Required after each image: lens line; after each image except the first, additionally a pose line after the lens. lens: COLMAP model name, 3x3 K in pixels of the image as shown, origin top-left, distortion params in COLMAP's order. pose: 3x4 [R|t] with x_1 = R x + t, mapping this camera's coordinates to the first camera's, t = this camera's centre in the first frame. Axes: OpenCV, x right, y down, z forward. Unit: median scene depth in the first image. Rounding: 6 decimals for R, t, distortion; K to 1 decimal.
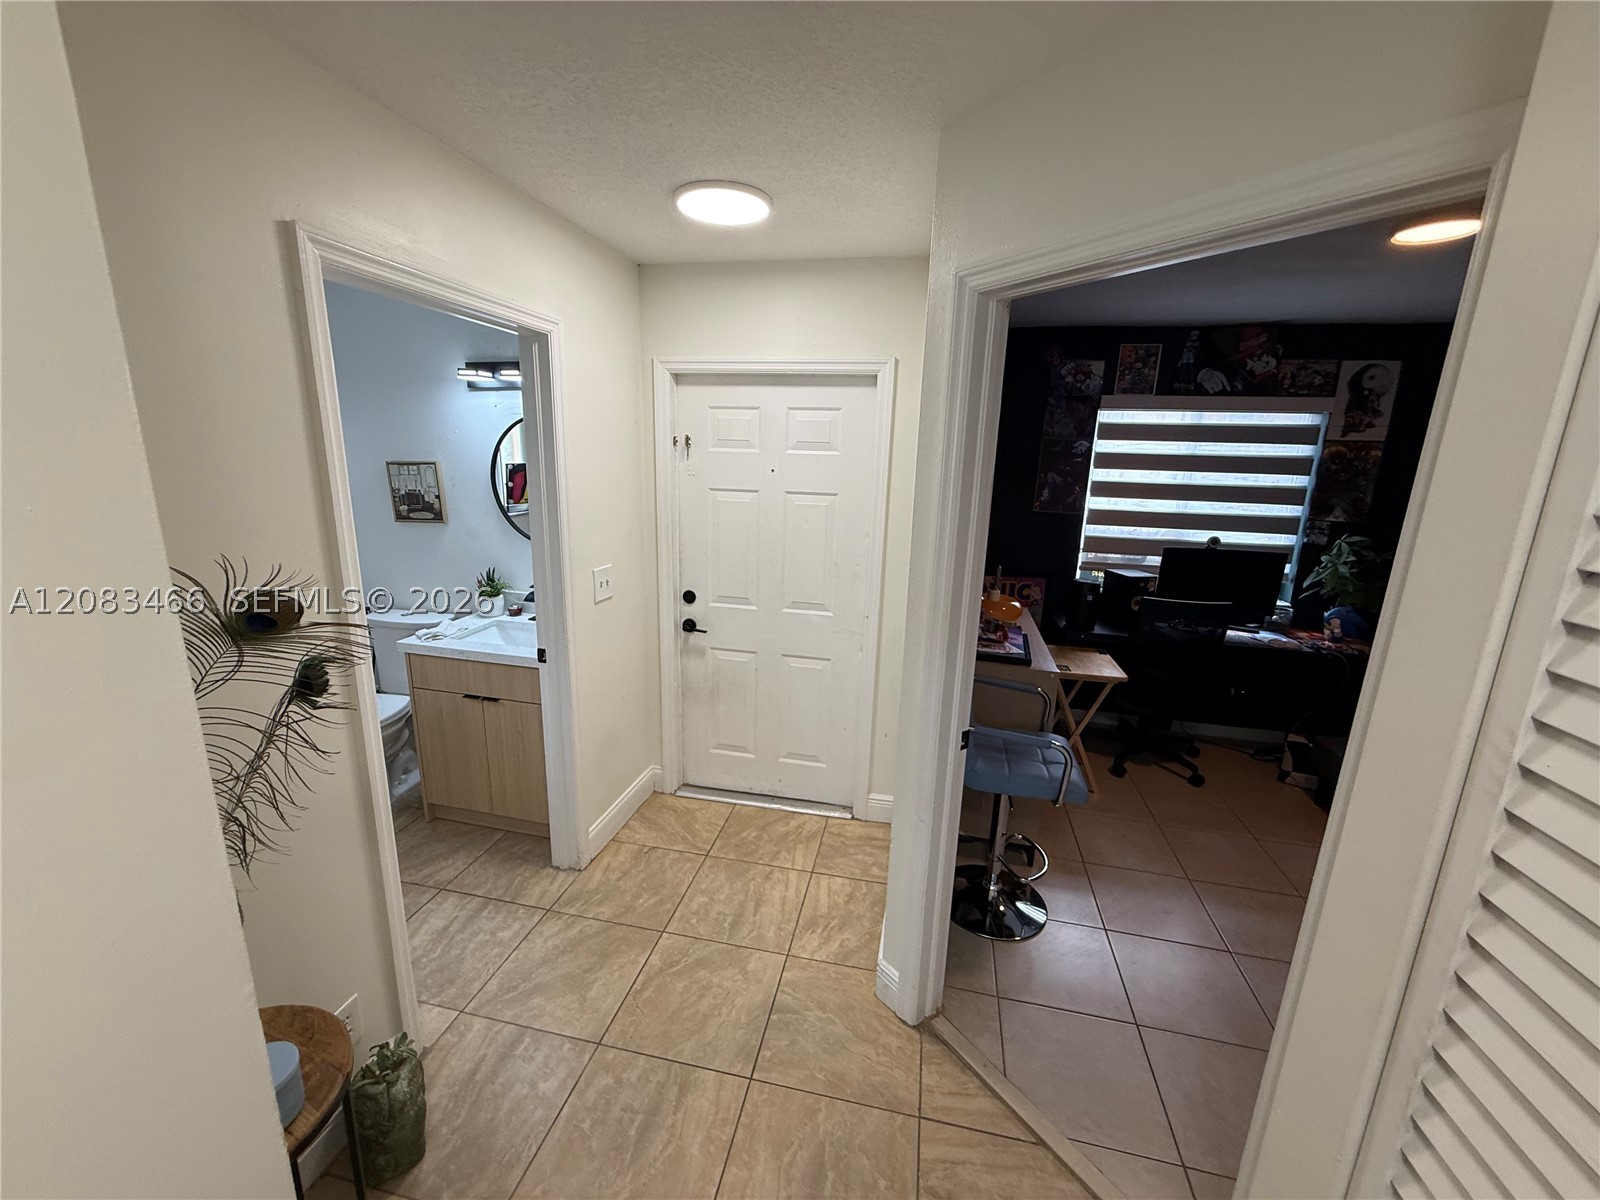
lens RADIAL K [[636.9, 0, 797.3], [0, 636.9, 601.3], [0, 0, 1]] dist [-0.002451, 0.000279]
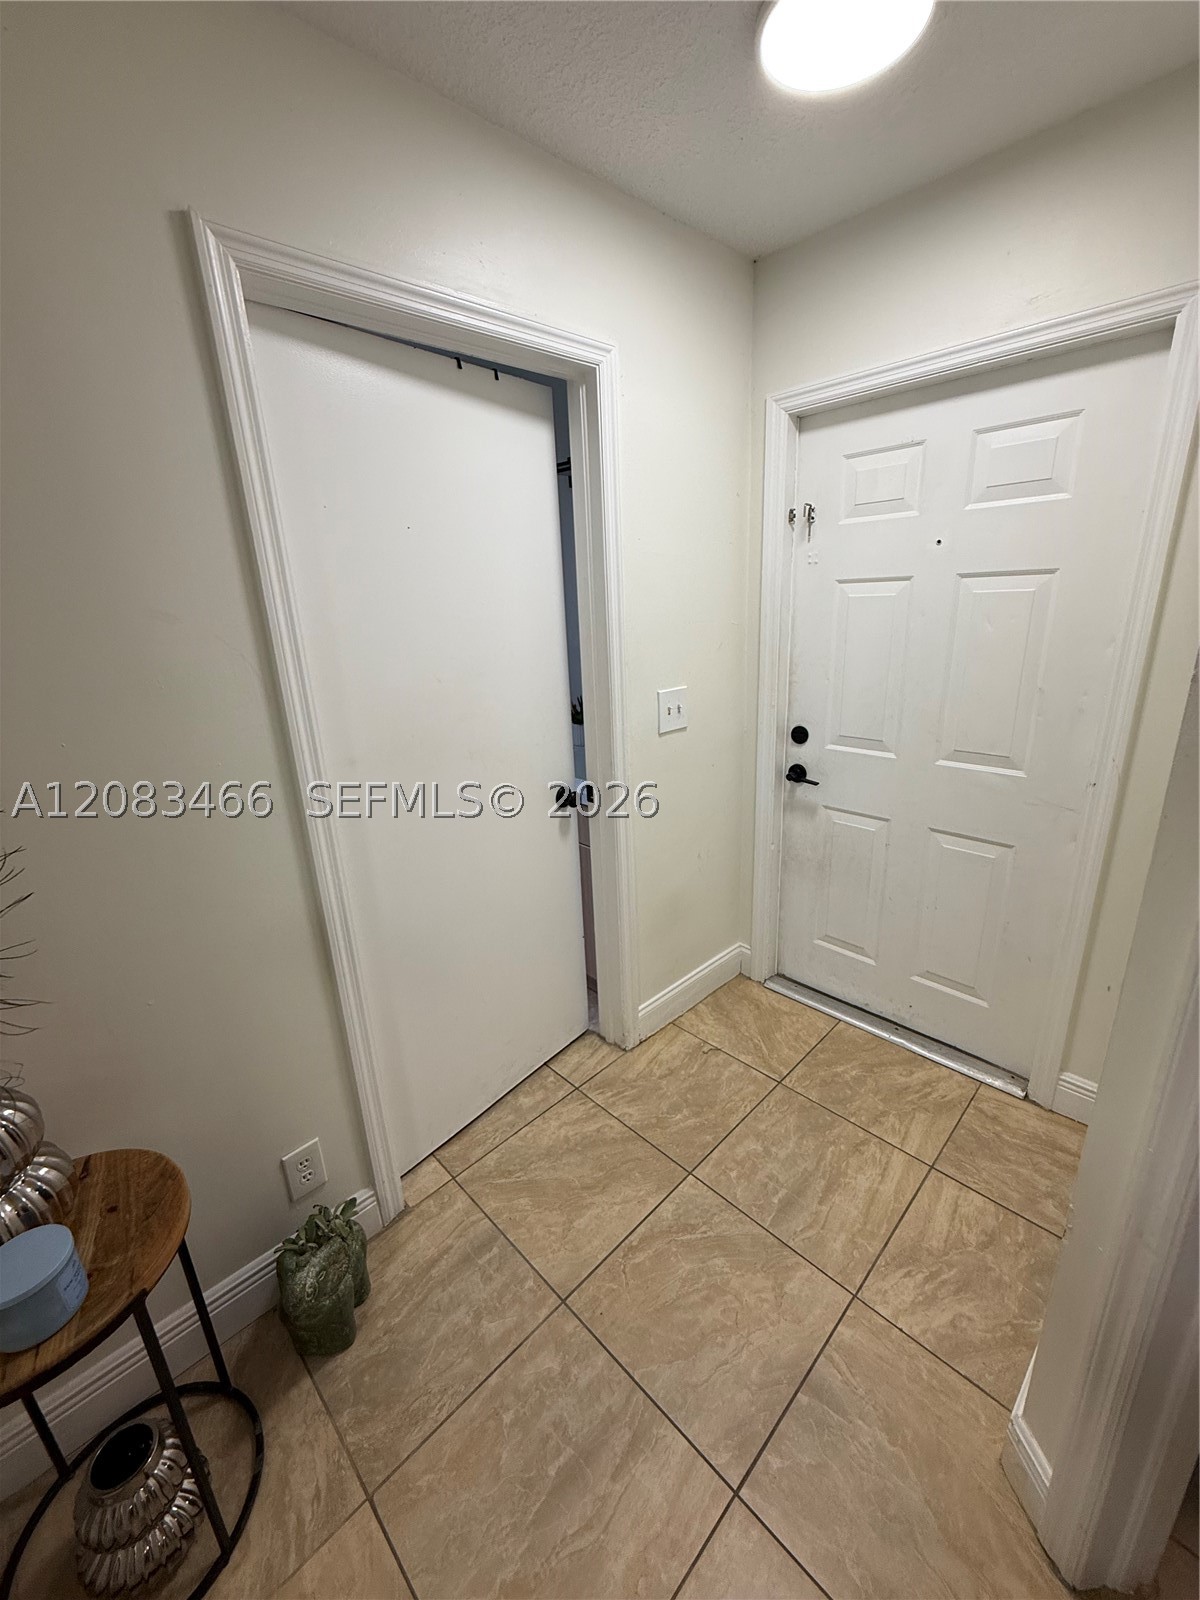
lens RADIAL K [[636.9, 0, 598.2], [0, 636.9, 795.3], [0, 0, 1]] dist [-0.002451, 0.000279]
pose [[0.828404, 0.102927, -0.550593, 0.067642], [-0.059541, 0.993584, 0.096157, 0.007120], [0.556958, -0.046874, 0.829217, 0.327761]]
